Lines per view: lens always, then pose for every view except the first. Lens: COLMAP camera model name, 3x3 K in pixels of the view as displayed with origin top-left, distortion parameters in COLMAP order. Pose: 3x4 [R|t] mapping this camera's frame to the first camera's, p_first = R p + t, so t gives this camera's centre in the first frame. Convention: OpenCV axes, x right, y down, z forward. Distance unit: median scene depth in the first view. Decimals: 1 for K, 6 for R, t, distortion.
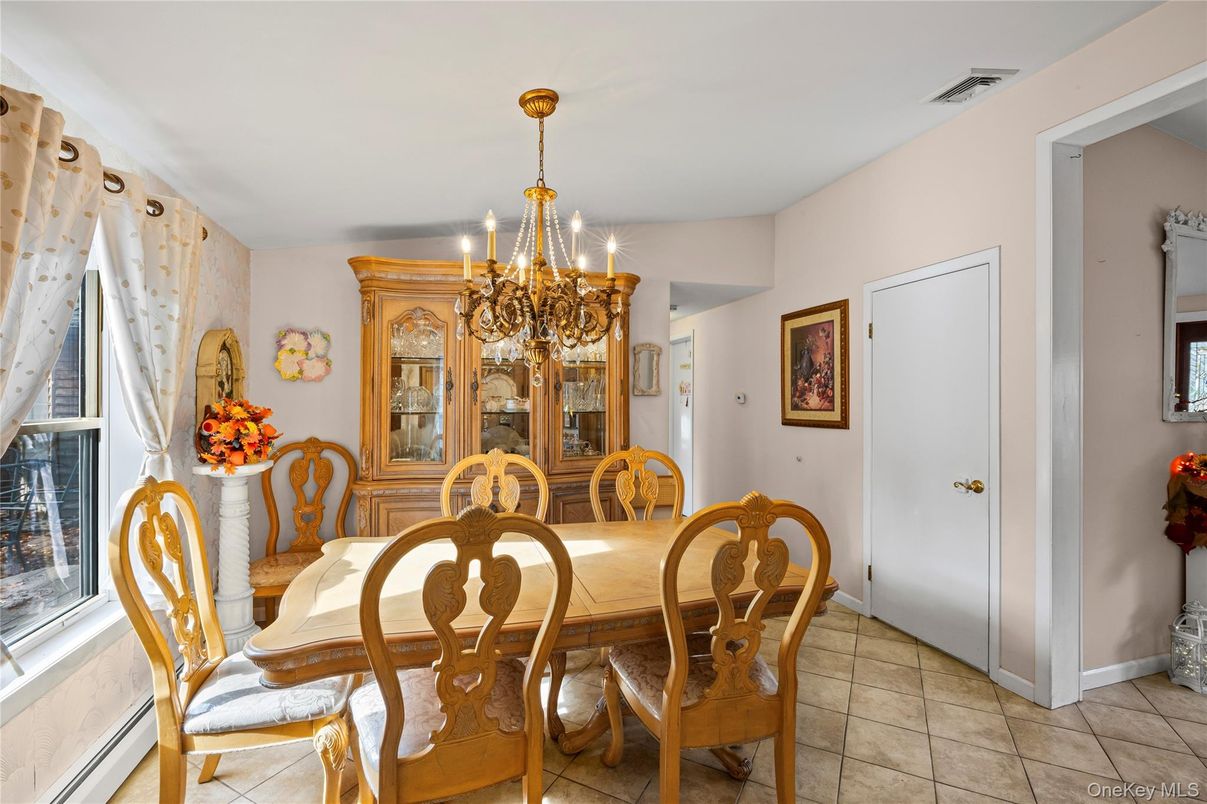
lens RADIAL K [[536.5, 0, 593.3], [0, 536.5, 394.6], [0, 0, 1]] dist [-0.011039, 0.000180]
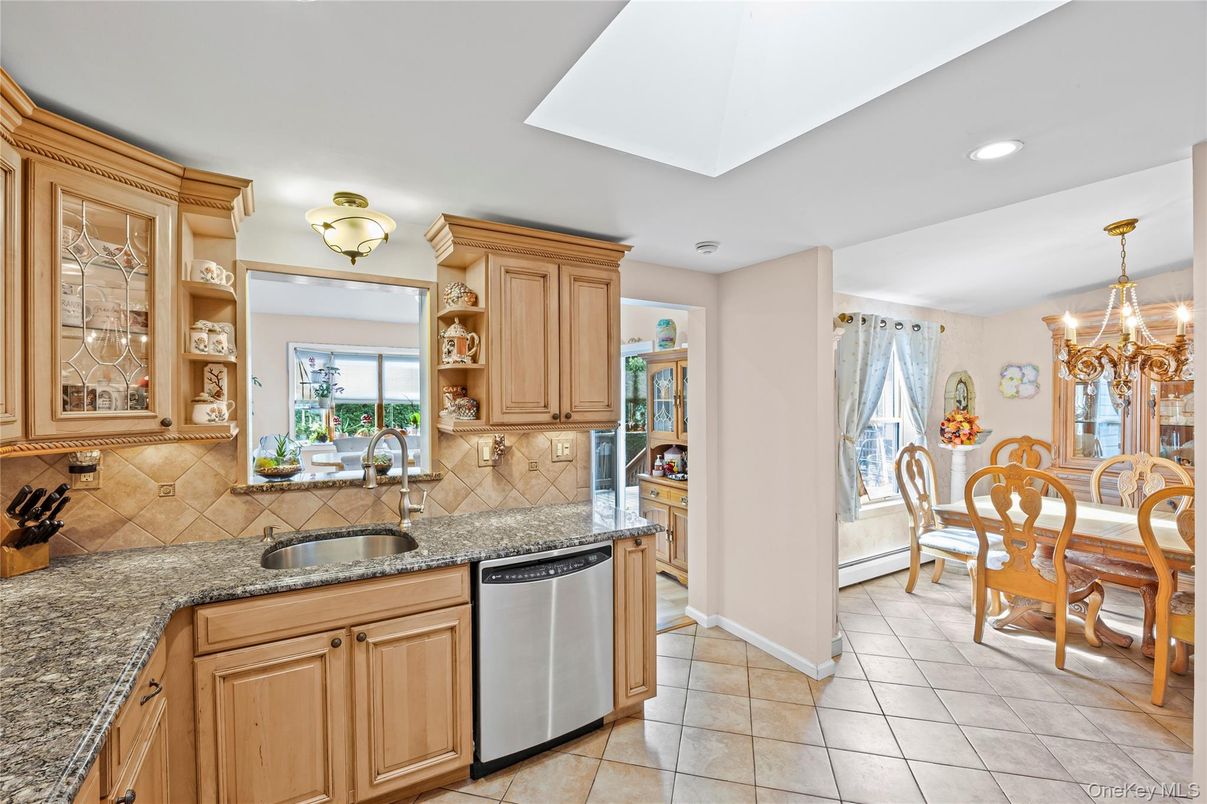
lens RADIAL K [[536.5, 0, 594.7], [0, 536.5, 394.4], [0, 0, 1]] dist [-0.011039, 0.000180]
pose [[0.238477, -0.001502, -0.971147, 0.926383], [0.002665, 0.999996, -0.000892, -0.055193], [0.971144, -0.002376, 0.238481, -0.770890]]
